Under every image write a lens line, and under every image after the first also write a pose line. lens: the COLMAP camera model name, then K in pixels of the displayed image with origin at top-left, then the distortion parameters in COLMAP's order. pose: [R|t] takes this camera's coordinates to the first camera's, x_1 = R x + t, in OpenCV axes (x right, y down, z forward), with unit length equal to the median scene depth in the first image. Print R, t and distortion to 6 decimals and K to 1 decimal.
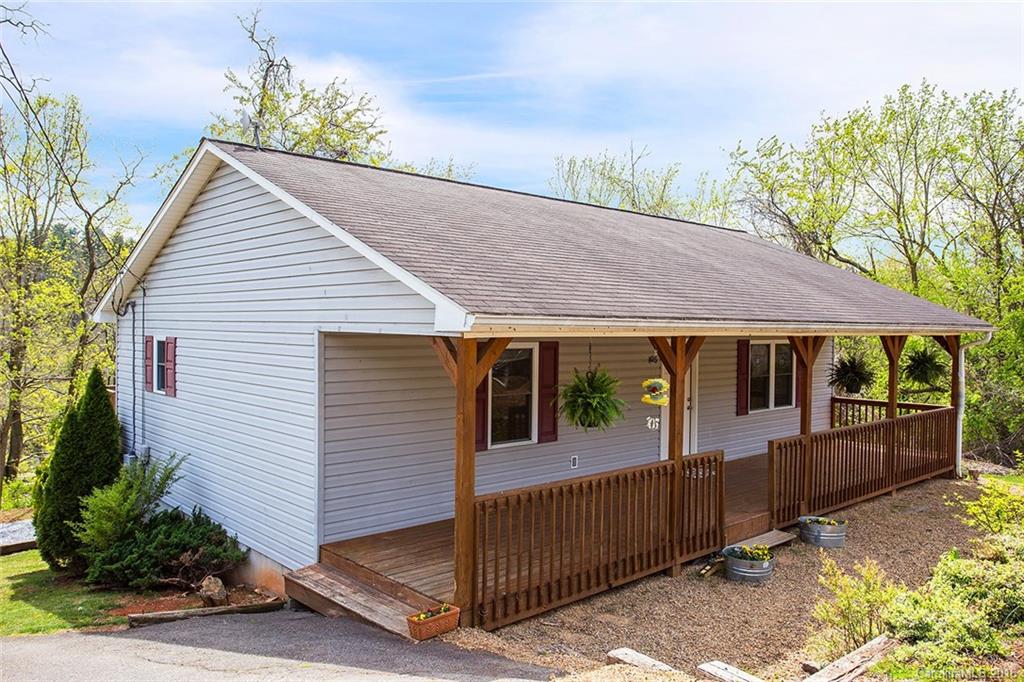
lens RADIAL K [[766.3, 0, 512.0], [0, 766.3, 341.0], [0, 0, 1]] dist [-0.001199, -0.000427]
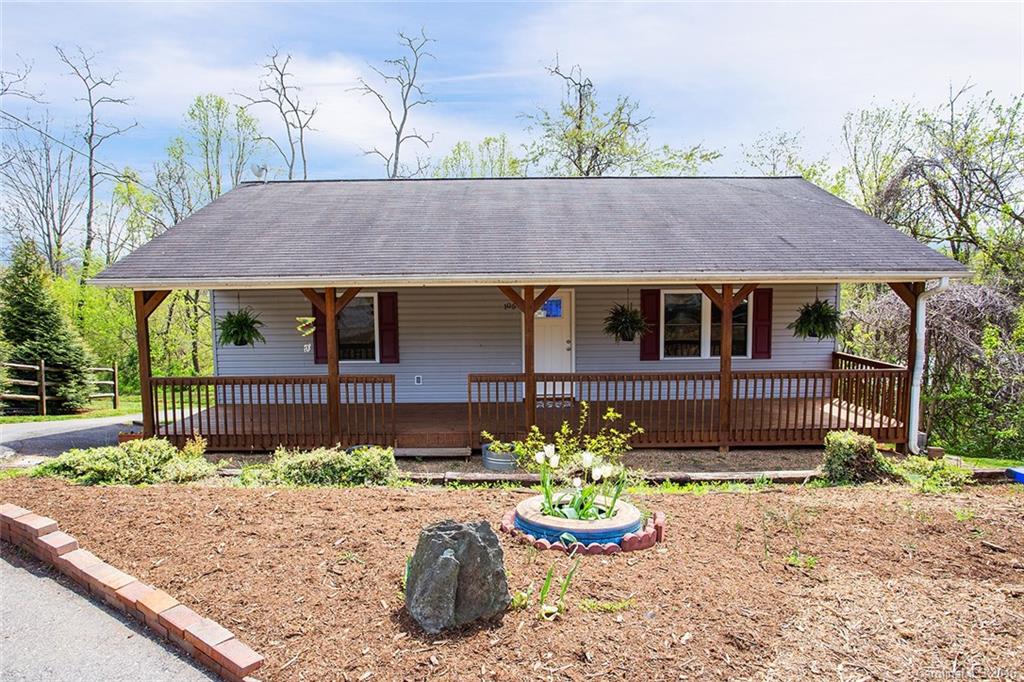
lens RADIAL K [[604.7, 0, 512.0], [0, 604.7, 341.0], [0, 0, 1]] dist [-0.001214, -0.000141]
pose [[0.747026, 0.047155, -0.663120, 0.920036], [0.004677, 0.997084, 0.076172, 0.006615], [0.664778, -0.060003, 0.744627, 0.310211]]
